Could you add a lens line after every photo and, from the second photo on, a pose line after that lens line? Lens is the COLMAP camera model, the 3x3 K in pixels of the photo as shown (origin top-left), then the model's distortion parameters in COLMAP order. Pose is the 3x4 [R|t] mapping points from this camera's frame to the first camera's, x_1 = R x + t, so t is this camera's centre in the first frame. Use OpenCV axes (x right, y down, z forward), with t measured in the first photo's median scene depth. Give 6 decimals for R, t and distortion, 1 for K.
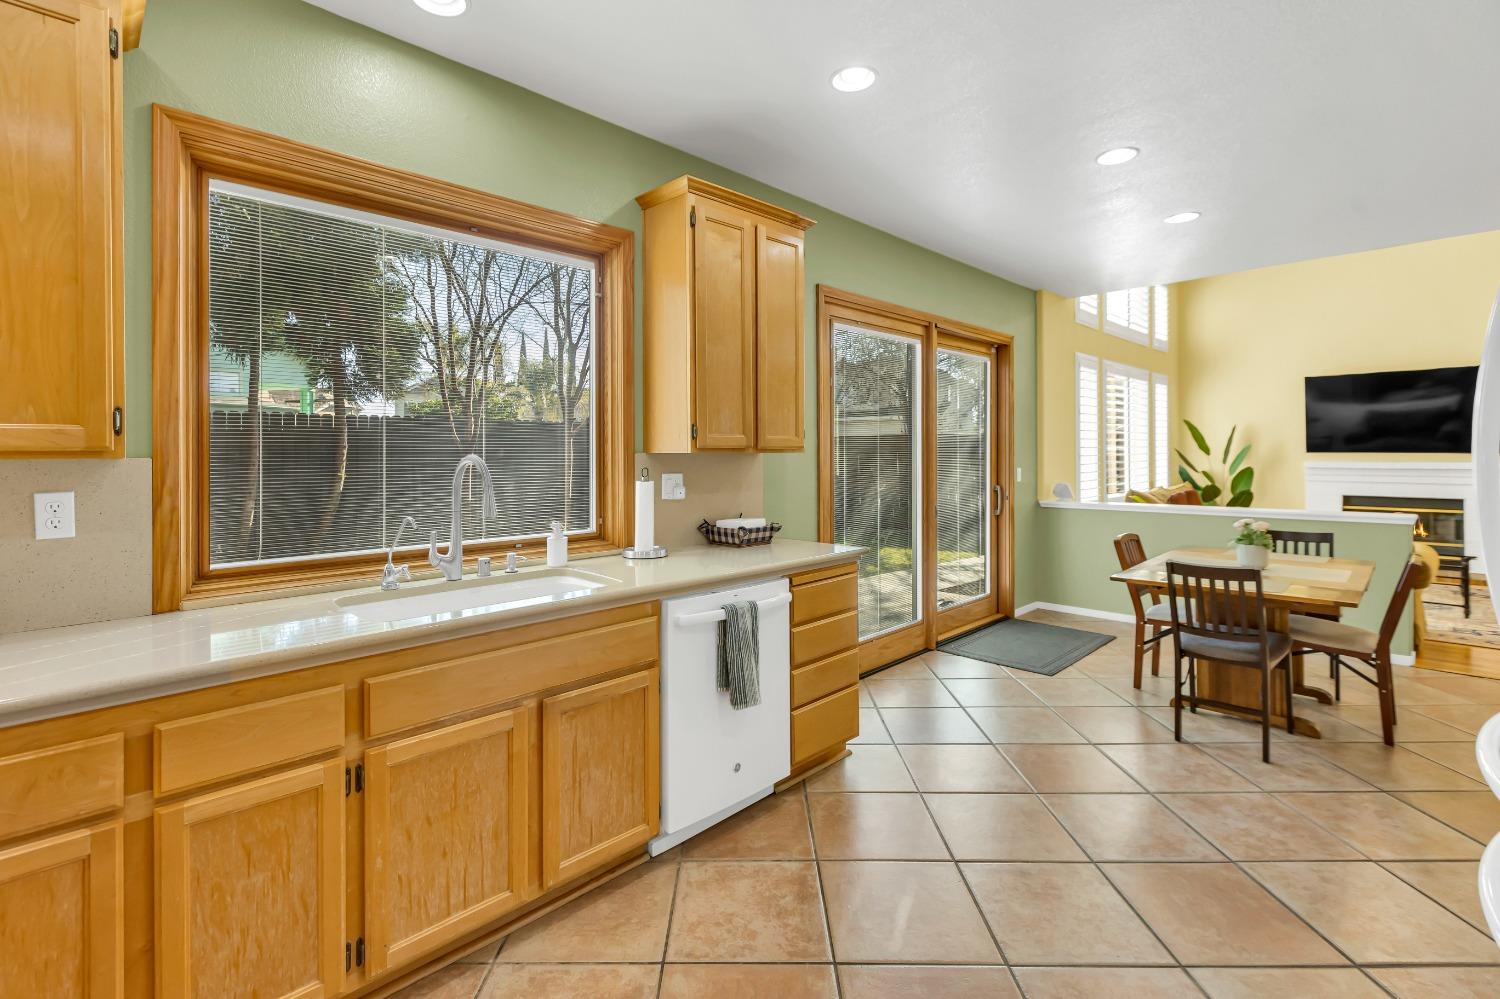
lens RADIAL K [[666.4, 0, 740.1], [0, 666.4, 489.3], [0, 0, 1]] dist [0.000960, 0.000120]
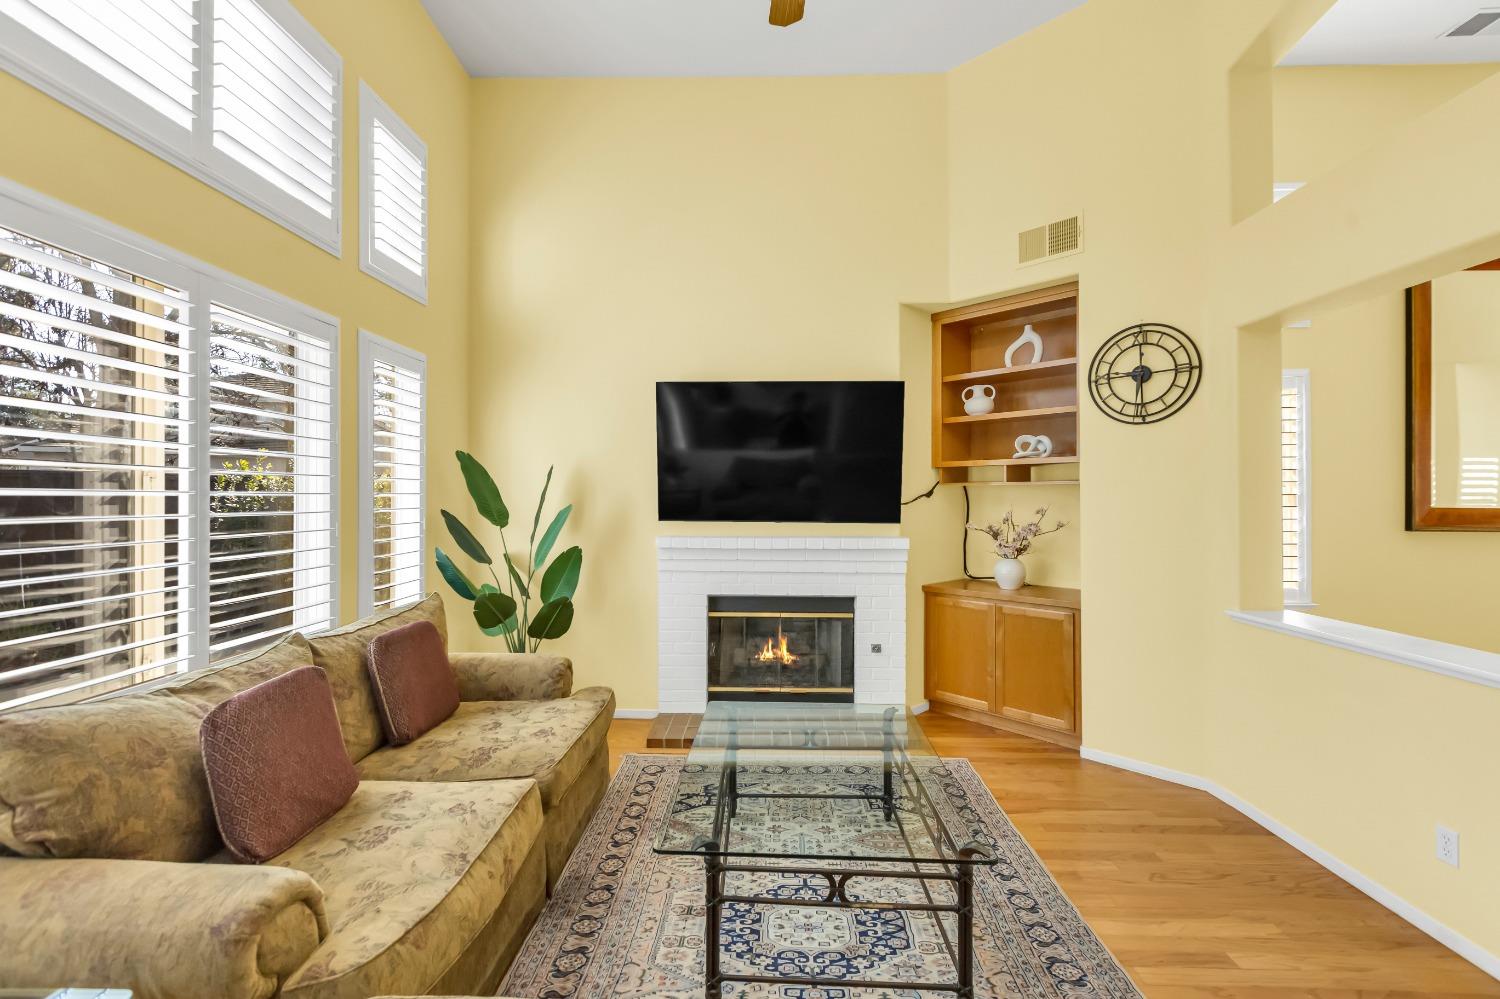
lens RADIAL K [[663.1, 0, 744.8], [0, 663.1, 493.4], [0, 0, 1]] dist [0.002715, -0.000419]
pose [[0.706308, 0.014080, 0.707765, 0.513088], [0.032117, 0.998135, -0.051907, -0.046760], [-0.707176, 0.059394, 0.704538, 0.564113]]
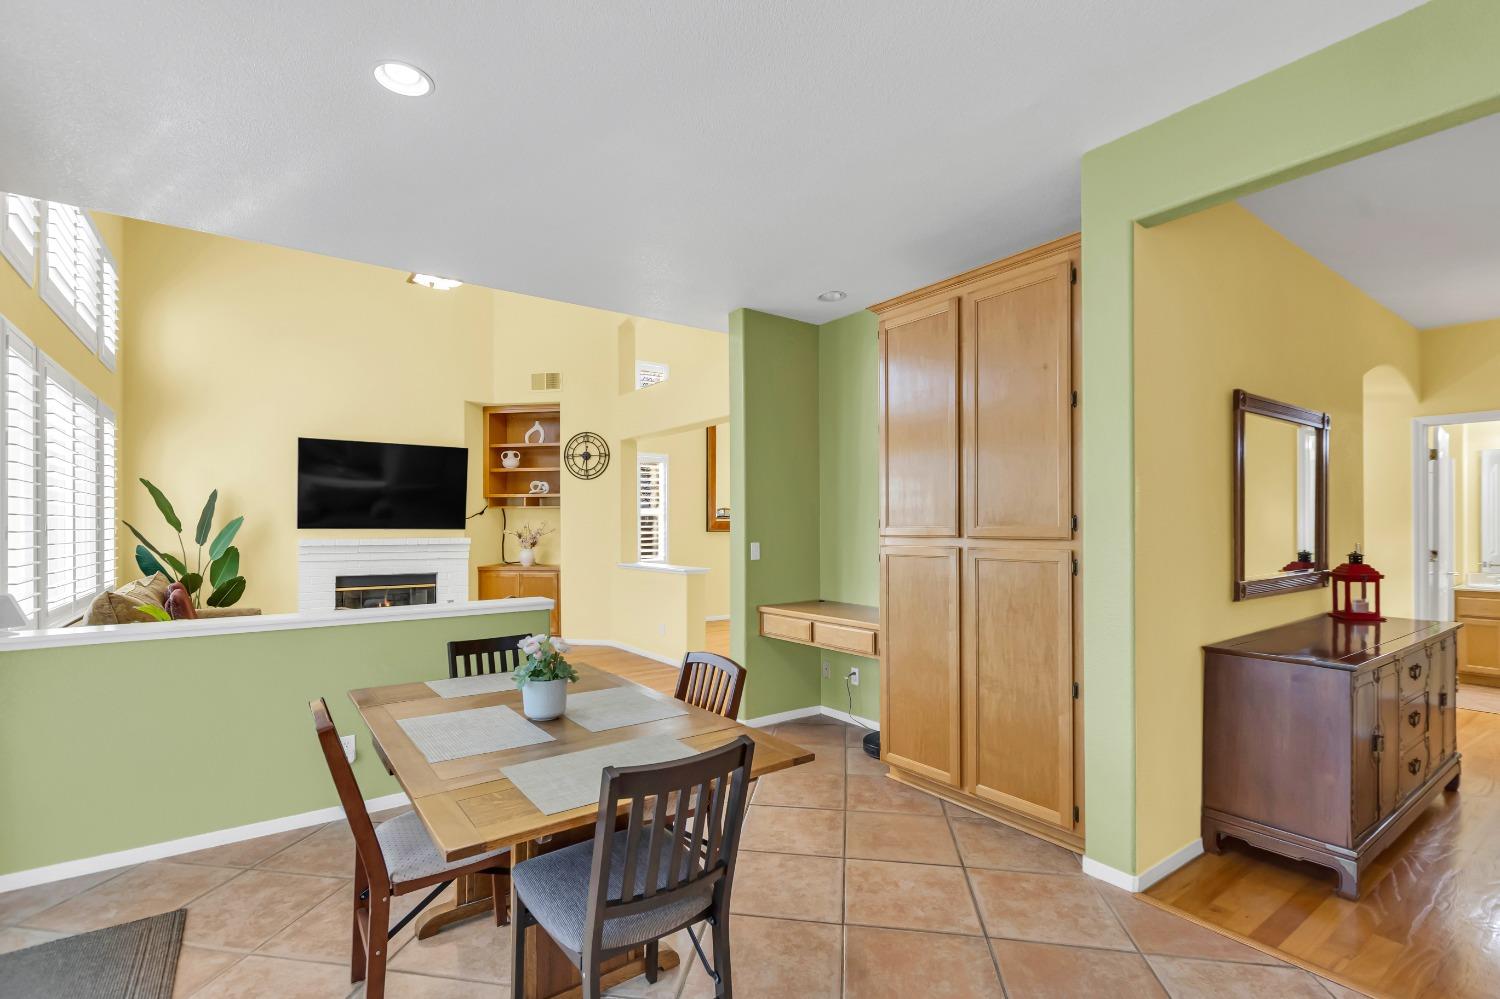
lens RADIAL K [[681.8, 0, 735.5], [0, 681.8, 526.0], [0, 0, 1]] dist [-0.000122, -0.000150]
pose [[0.145311, 0.007264, 0.989359, 0.087187], [0.053977, 0.998426, -0.015258, -0.015897], [-0.987913, 0.055620, 0.144690, 0.339136]]
